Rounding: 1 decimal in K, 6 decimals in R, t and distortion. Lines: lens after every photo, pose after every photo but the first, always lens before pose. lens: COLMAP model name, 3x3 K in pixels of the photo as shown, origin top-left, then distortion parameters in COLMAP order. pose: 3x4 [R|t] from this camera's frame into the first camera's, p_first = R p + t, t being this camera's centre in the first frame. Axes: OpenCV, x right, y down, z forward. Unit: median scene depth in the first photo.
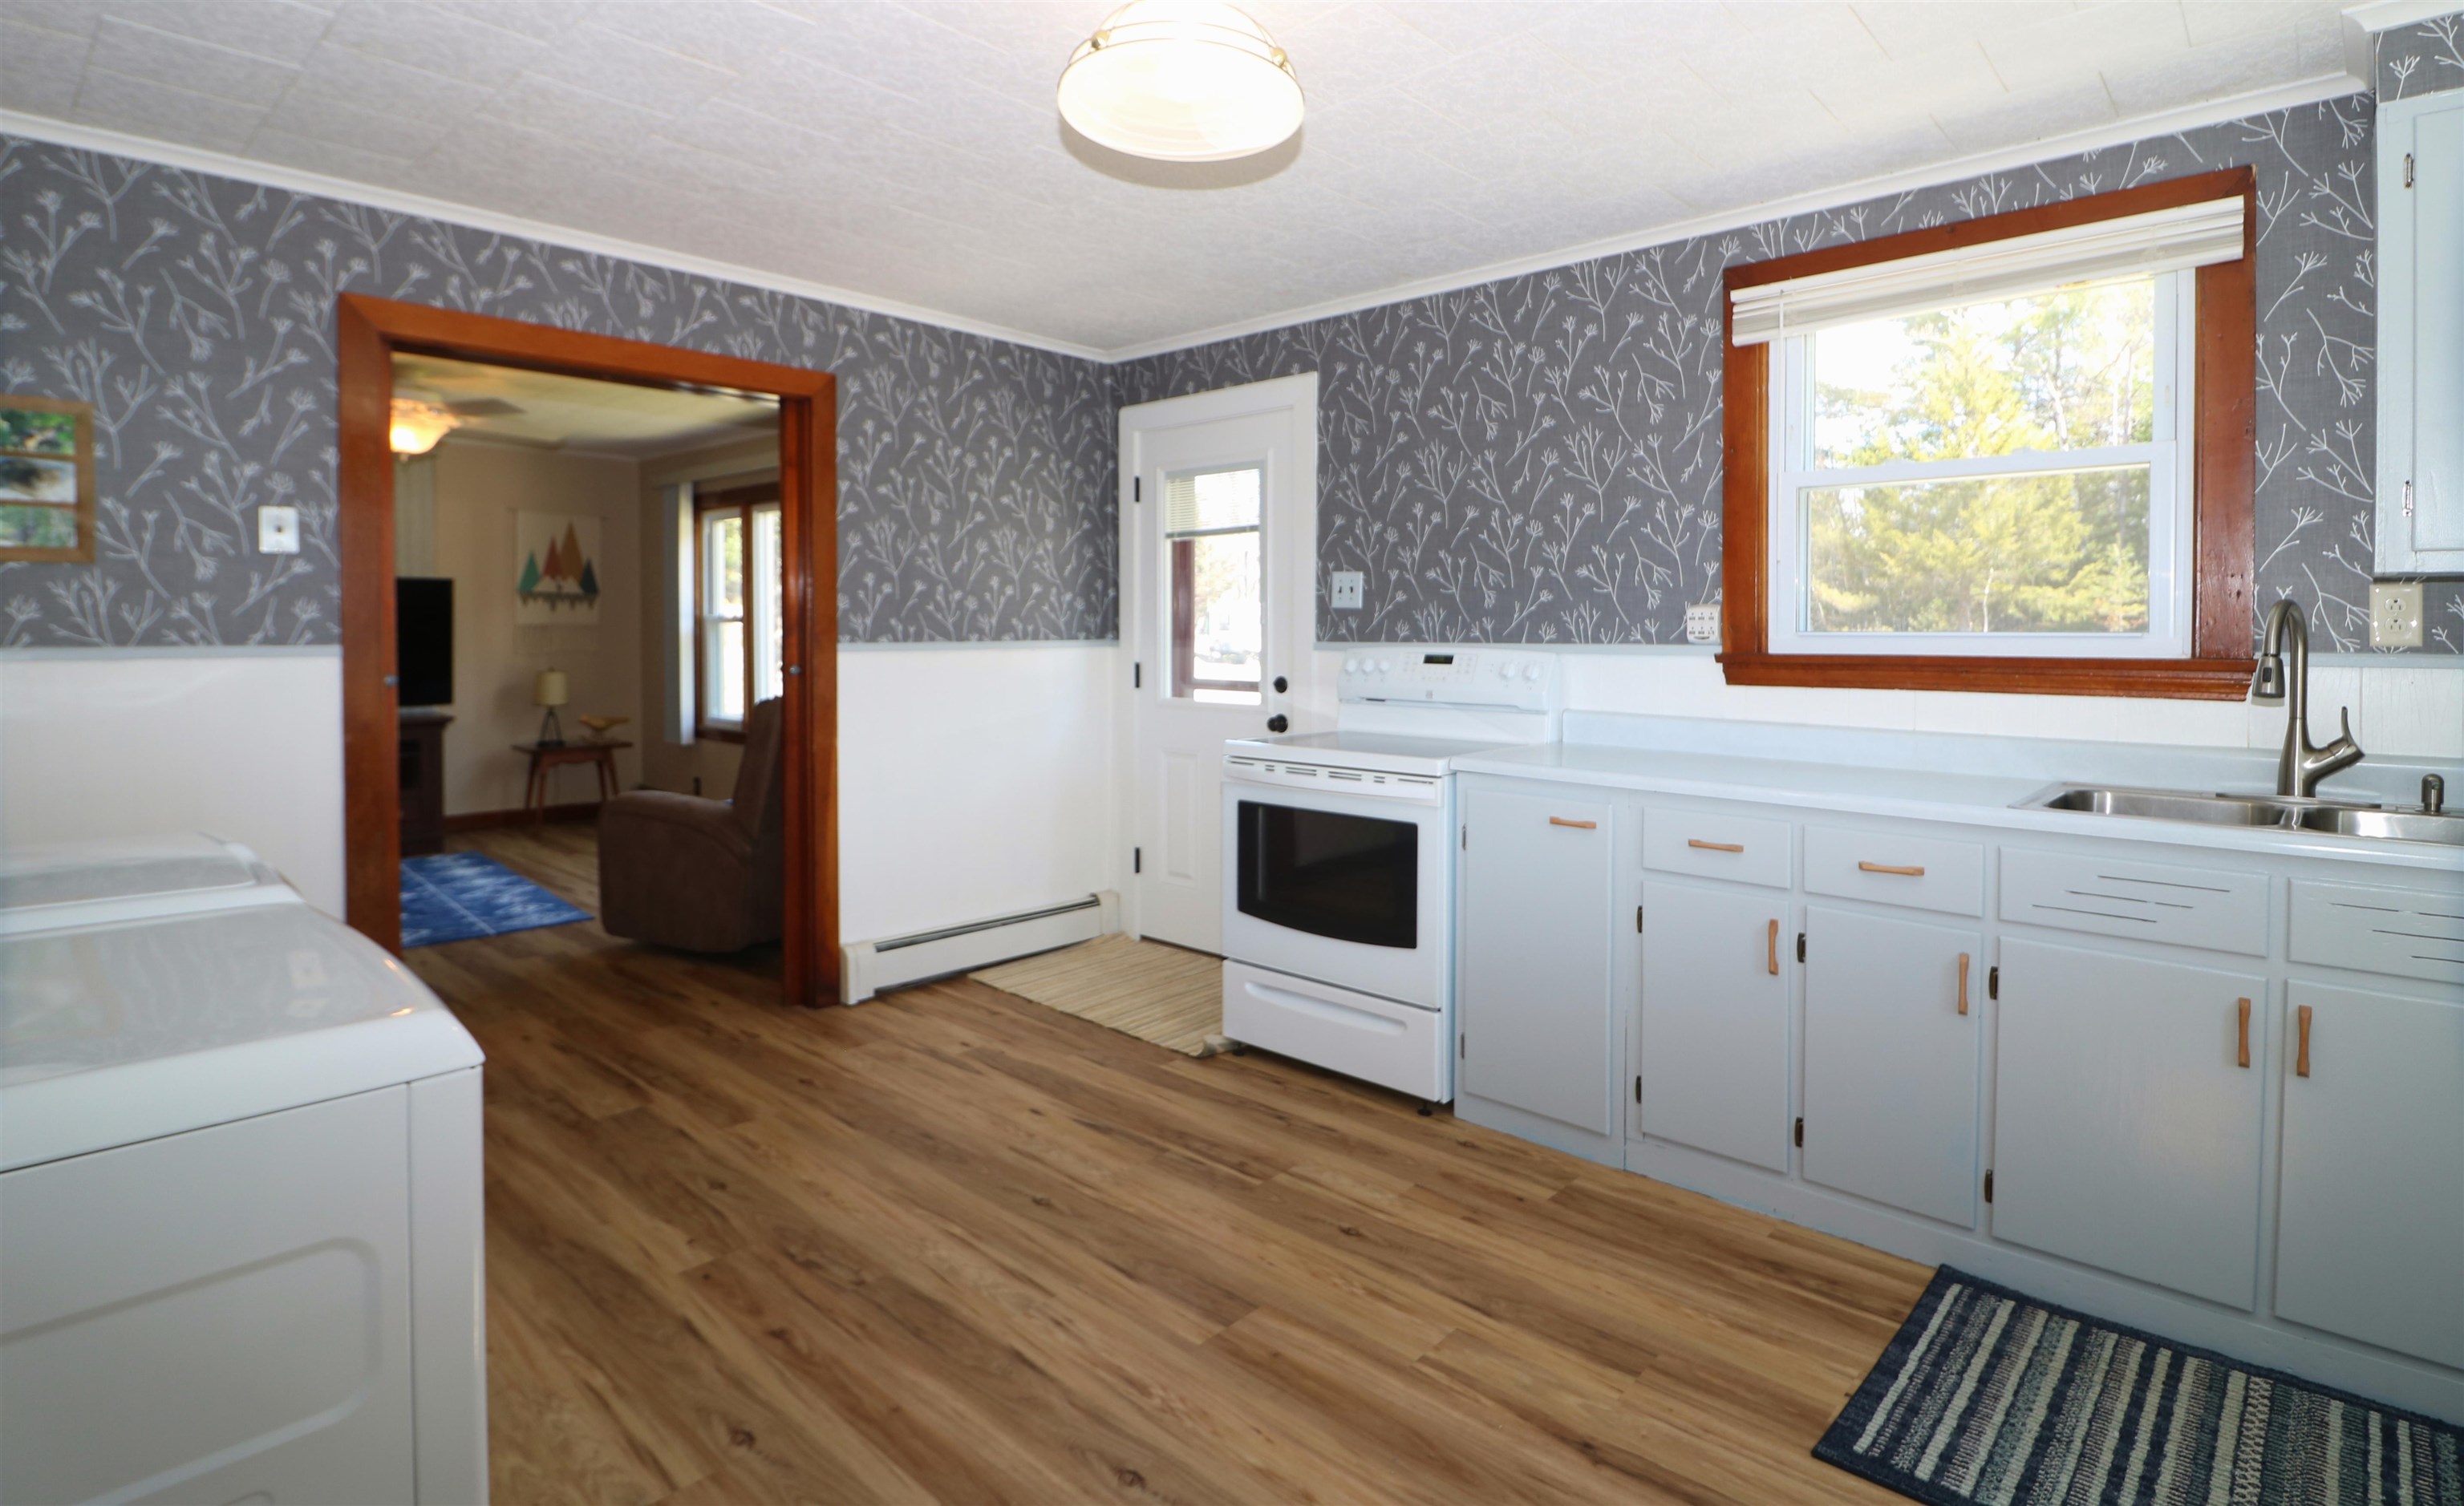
lens RADIAL K [[1203.8, 0, 1217.4], [0, 1203.8, 647.2], [0, 0, 1]] dist [-0.009215, -0.003666]
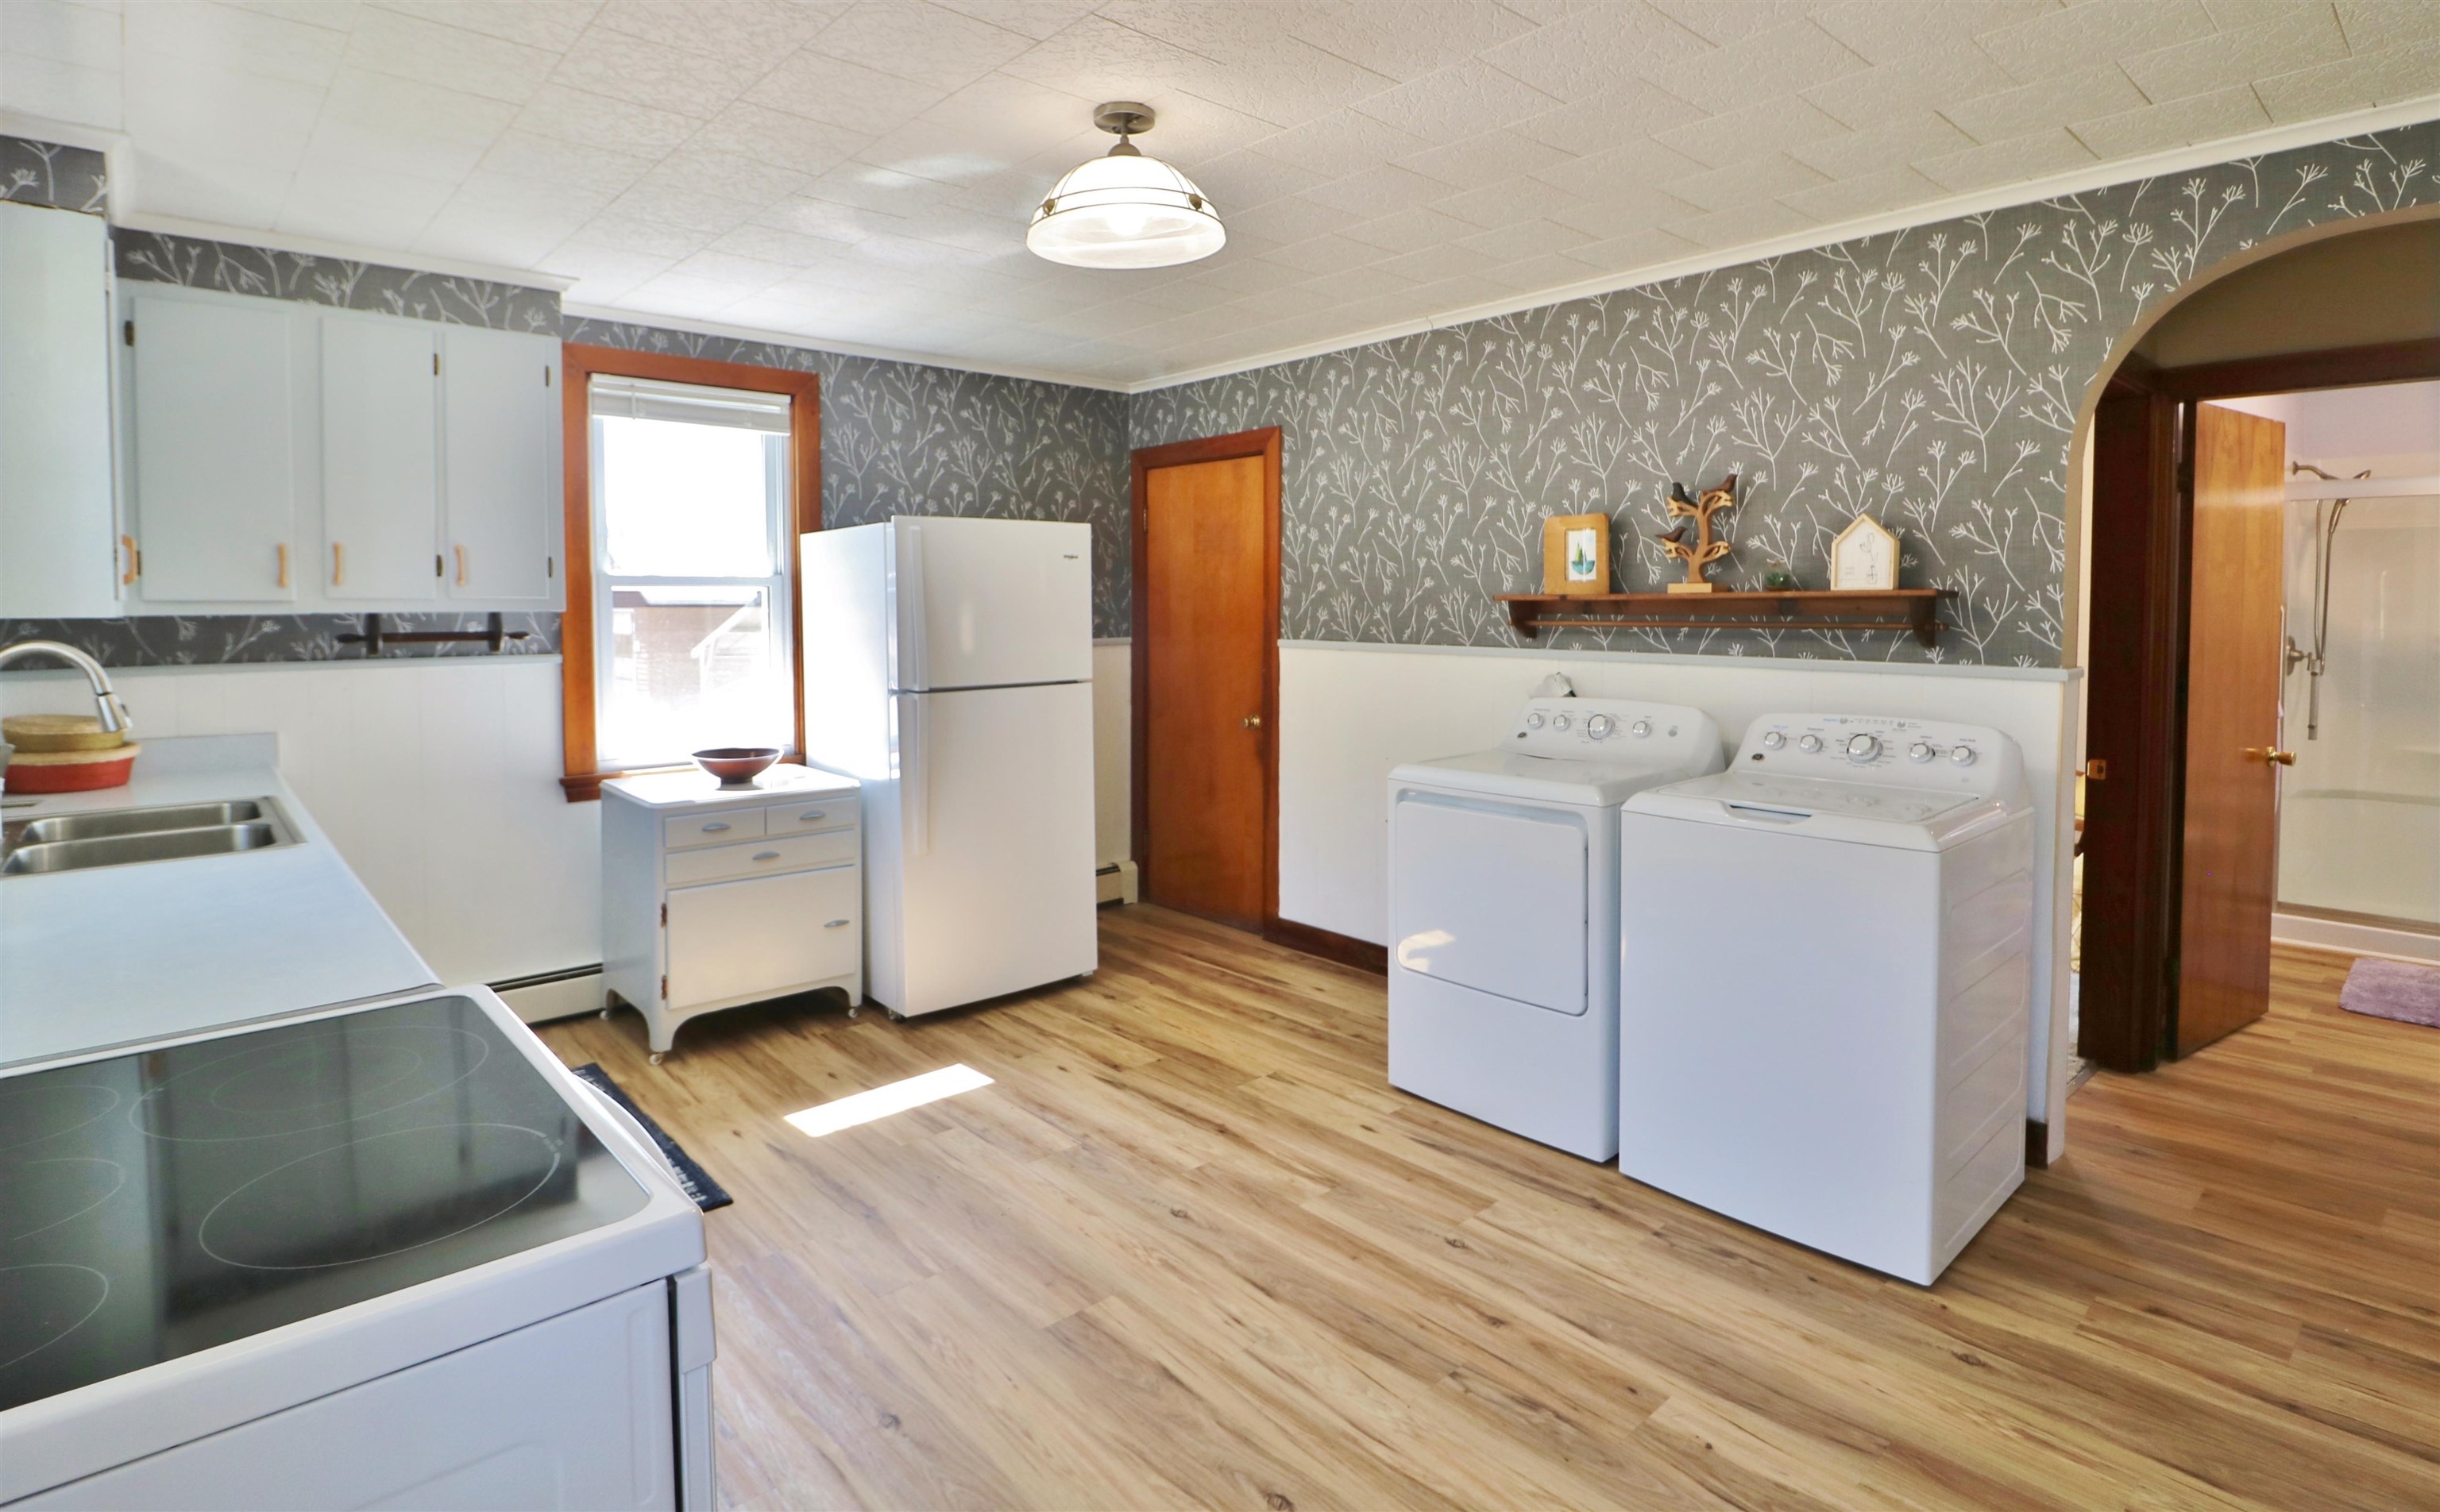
lens RADIAL K [[1208.7, 0, 1214.9], [0, 1208.7, 659.4], [0, 0, 1]] dist [-0.005681, -0.007598]
pose [[-0.995890, -0.000916, 0.090567, -0.163917], [0.004843, 0.997980, 0.063352, -0.069754], [-0.090442, 0.063530, -0.993873, 1.592072]]
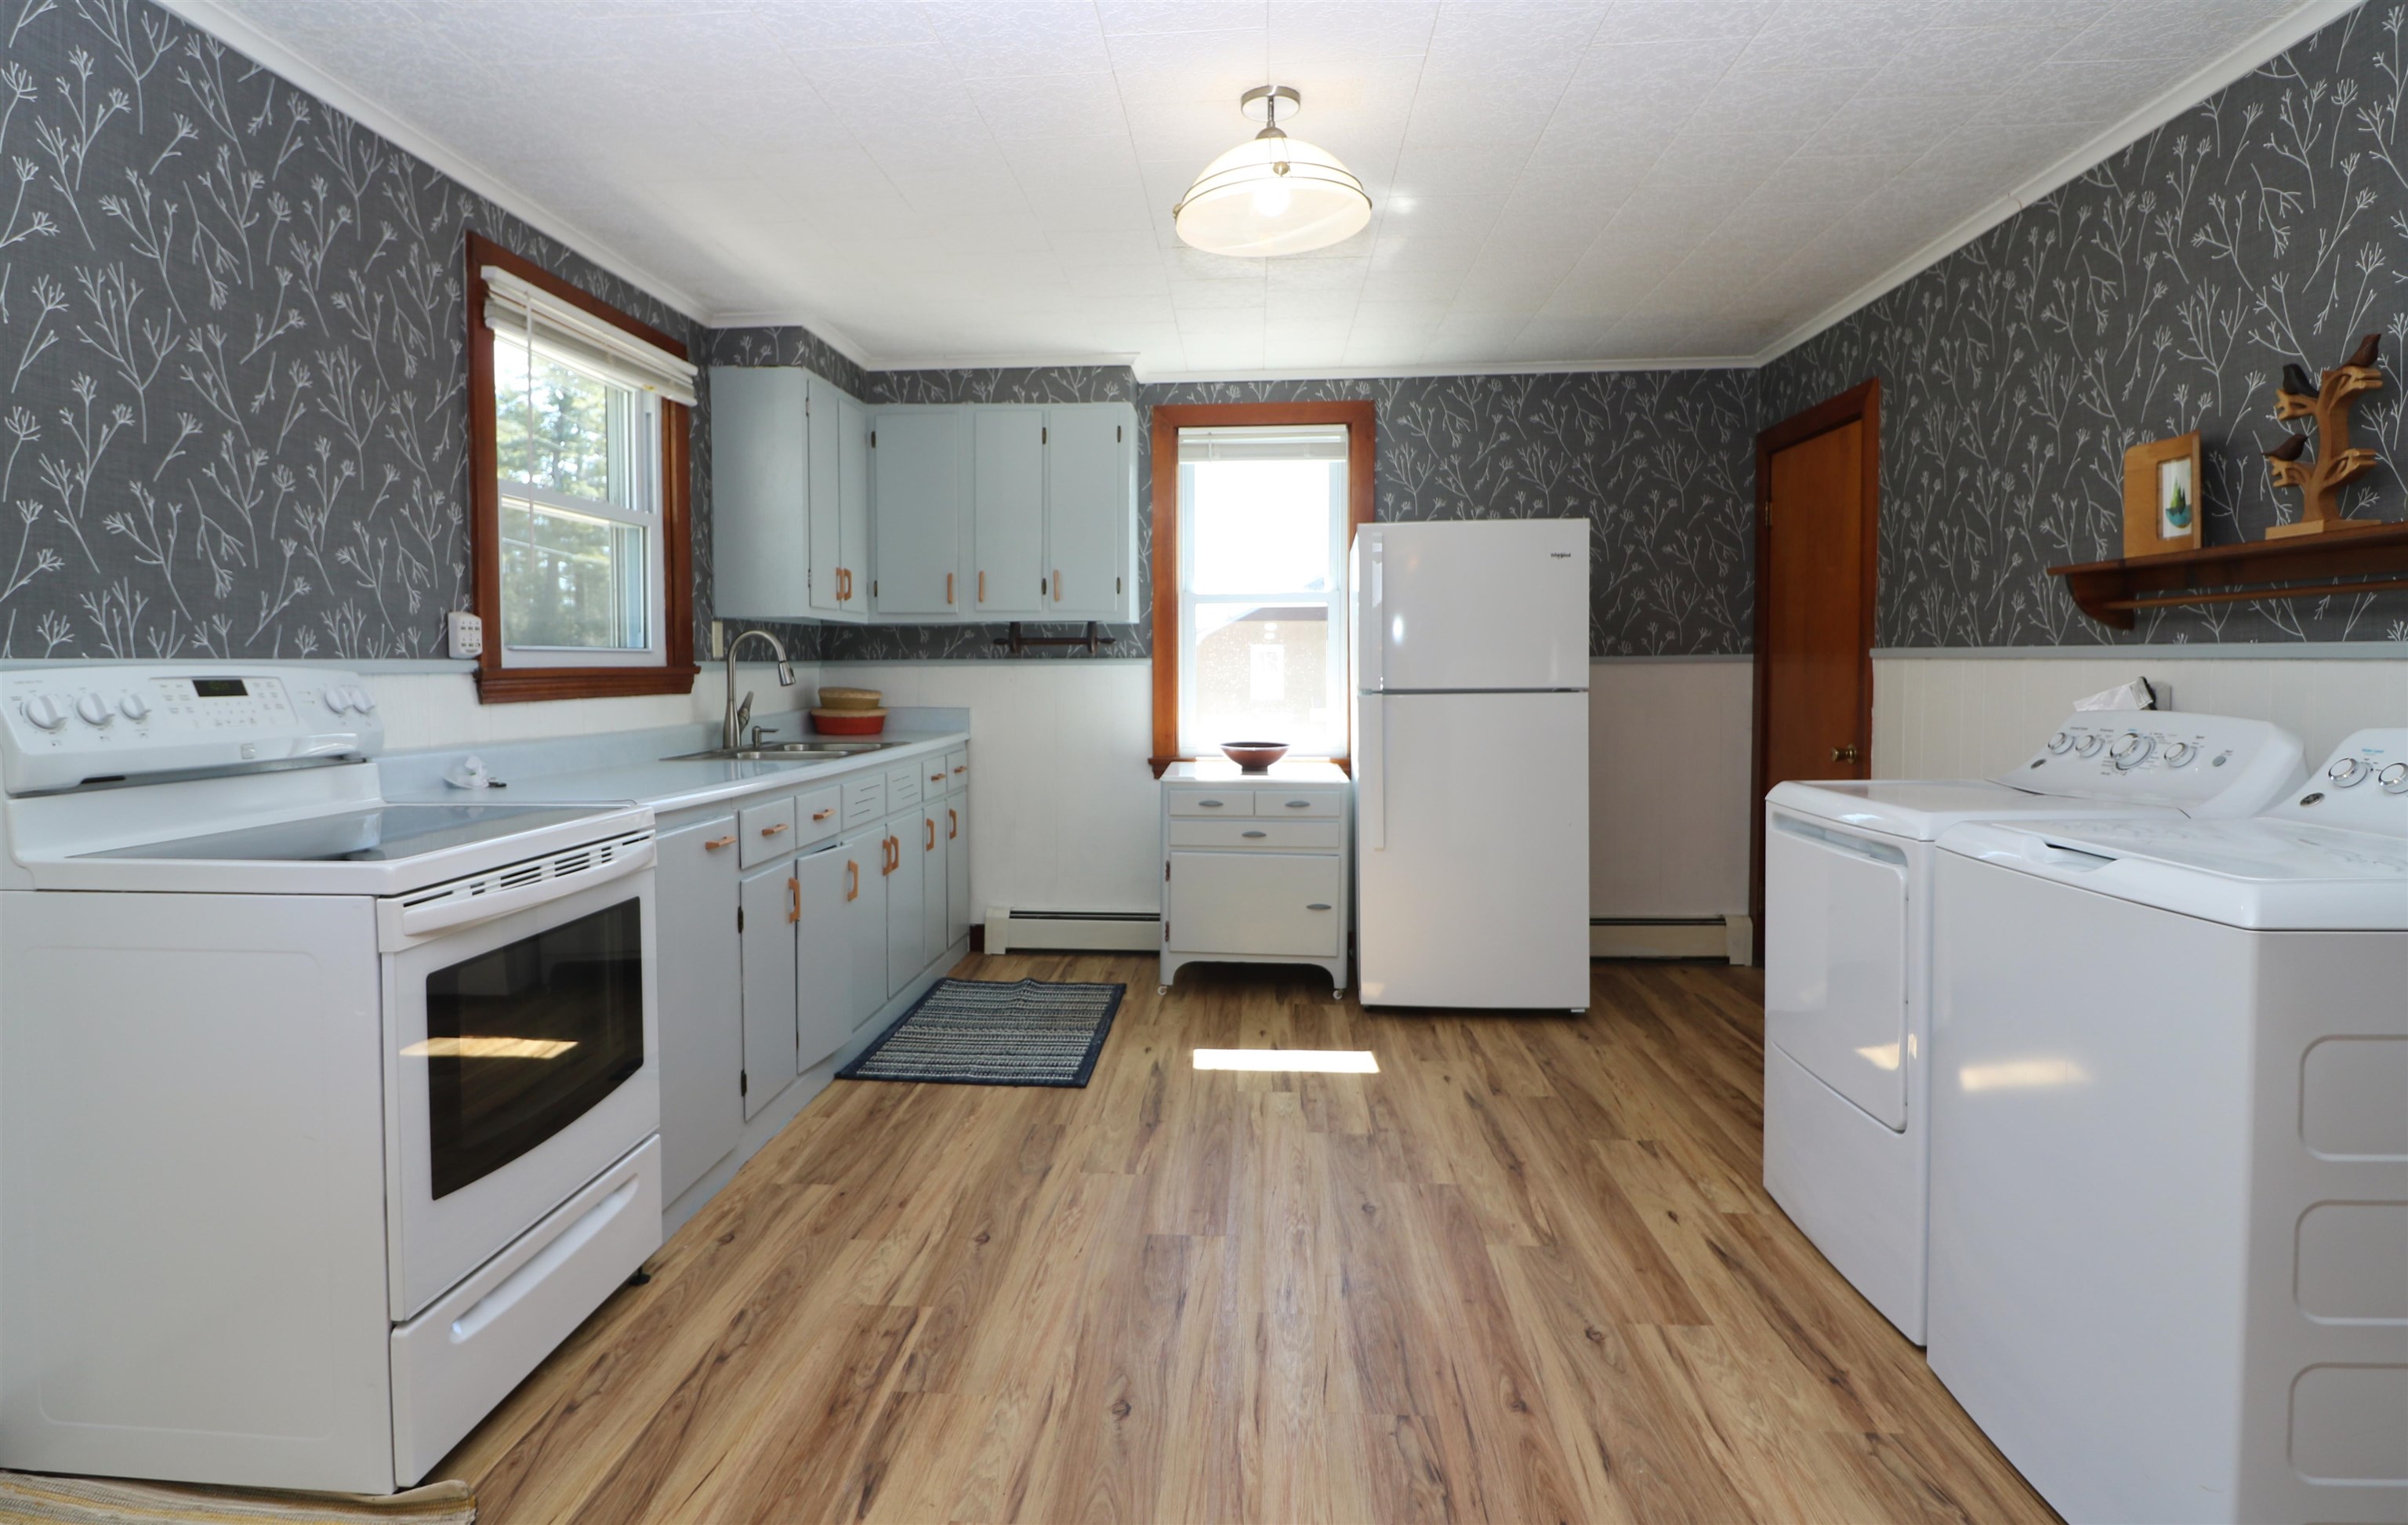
lens RADIAL K [[1253.8, 0, 1160.8], [0, 1253.8, 706.7], [0, 0, 1]] dist [0.002149, -0.010697]
pose [[-0.617998, -0.023329, 0.785833, -0.715854], [0.017725, 0.998892, 0.043594, 0.001983], [-0.785980, 0.040870, -0.616900, 1.368147]]
